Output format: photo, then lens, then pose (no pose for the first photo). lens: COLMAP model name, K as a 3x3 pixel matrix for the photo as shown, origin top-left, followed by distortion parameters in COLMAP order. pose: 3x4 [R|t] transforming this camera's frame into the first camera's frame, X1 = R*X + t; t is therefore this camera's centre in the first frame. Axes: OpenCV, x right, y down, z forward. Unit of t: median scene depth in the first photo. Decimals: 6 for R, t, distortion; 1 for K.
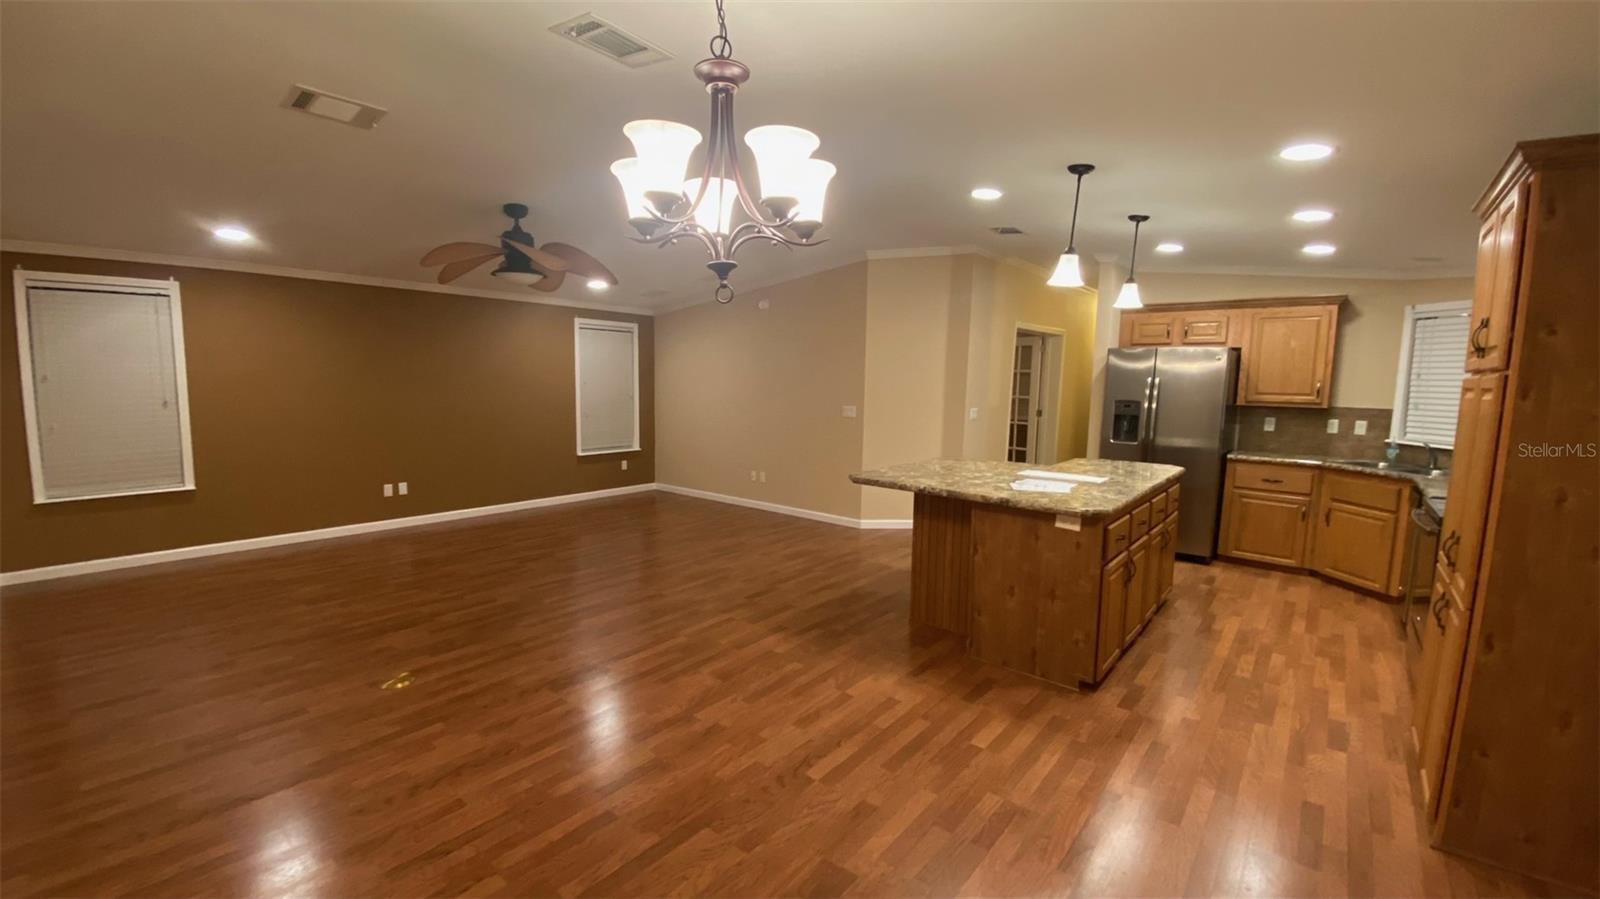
lens RADIAL K [[648.7, 0, 795.7], [0, 648.7, 448.1], [0, 0, 1]] dist [0.002939, -0.000048]
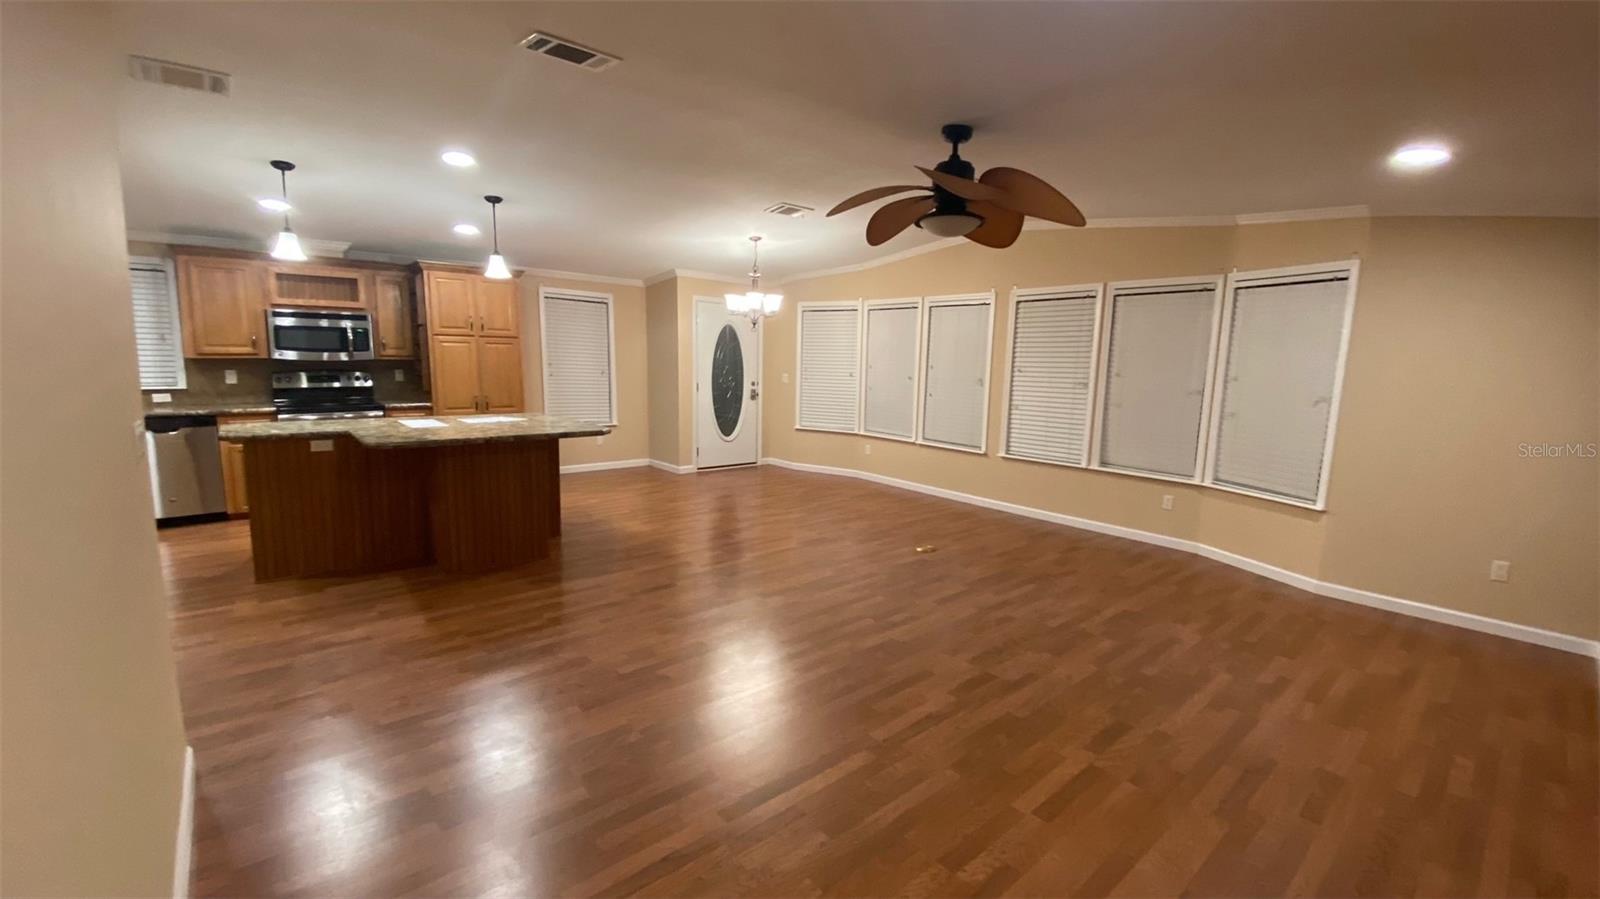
lens RADIAL K [[648.7, 0, 795.7], [0, 648.7, 448.1], [0, 0, 1]] dist [0.002939, -0.000048]
pose [[-0.982126, -0.065933, 0.176298, -0.403364], [-0.020271, 0.968244, 0.249184, -0.200652], [-0.187129, 0.241156, -0.952274, 1.822139]]
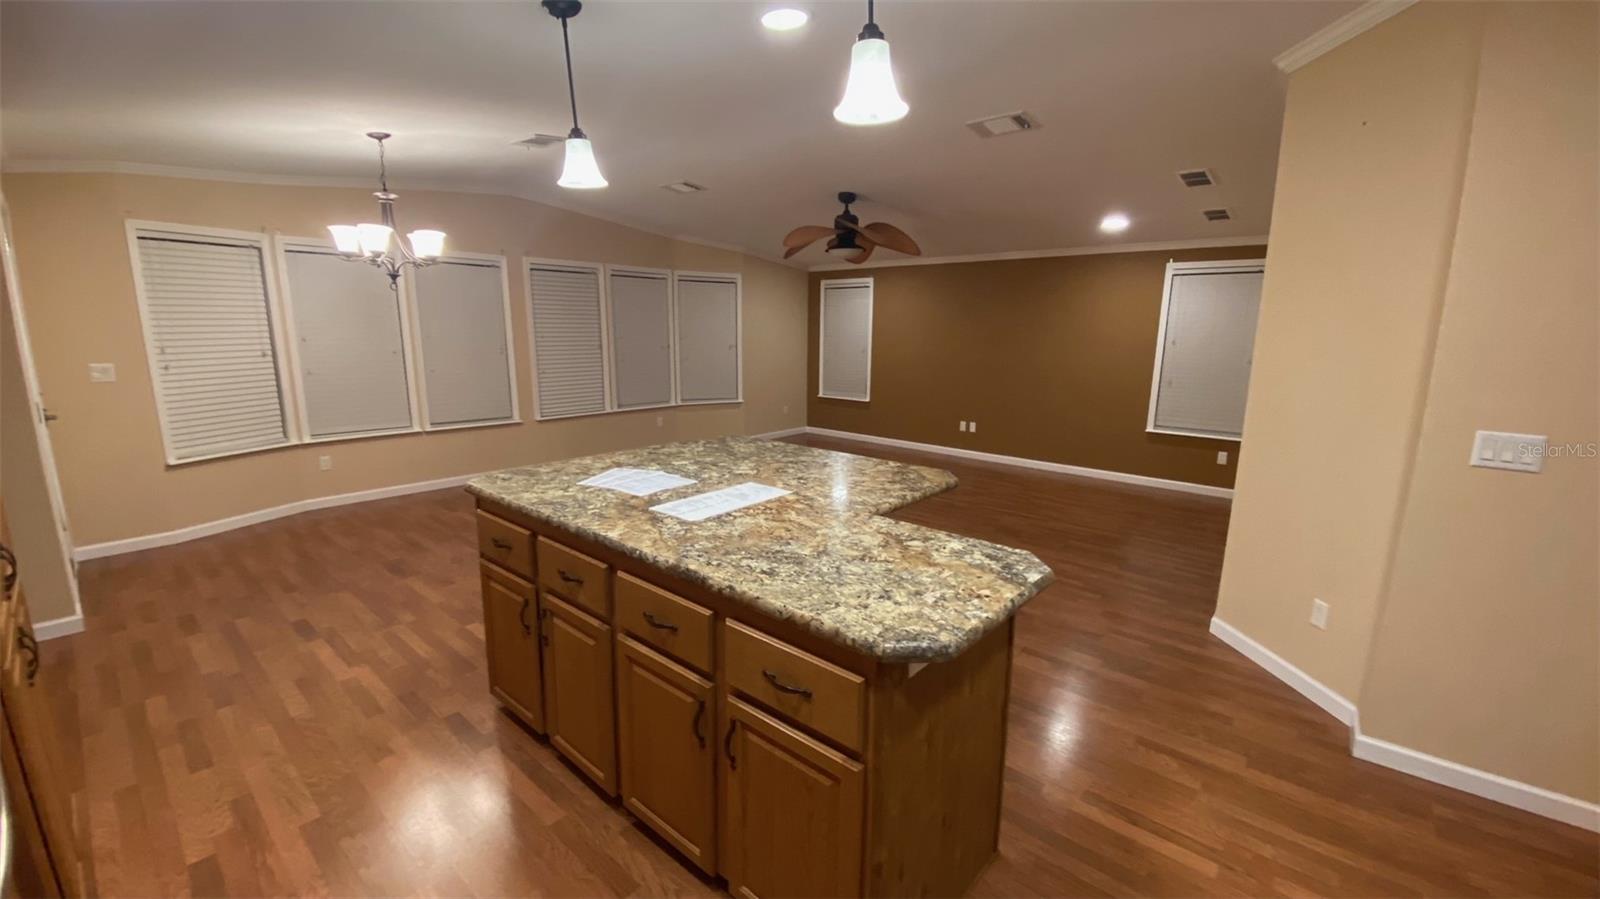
lens RADIAL K [[648.7, 0, 795.7], [0, 648.7, 448.1], [0, 0, 1]] dist [0.002939, -0.000048]
pose [[-0.031445, 0.166914, -0.985470, 0.872677], [-0.119979, 0.978198, 0.169511, -0.094417], [0.992278, 0.123566, -0.010733, 0.972572]]
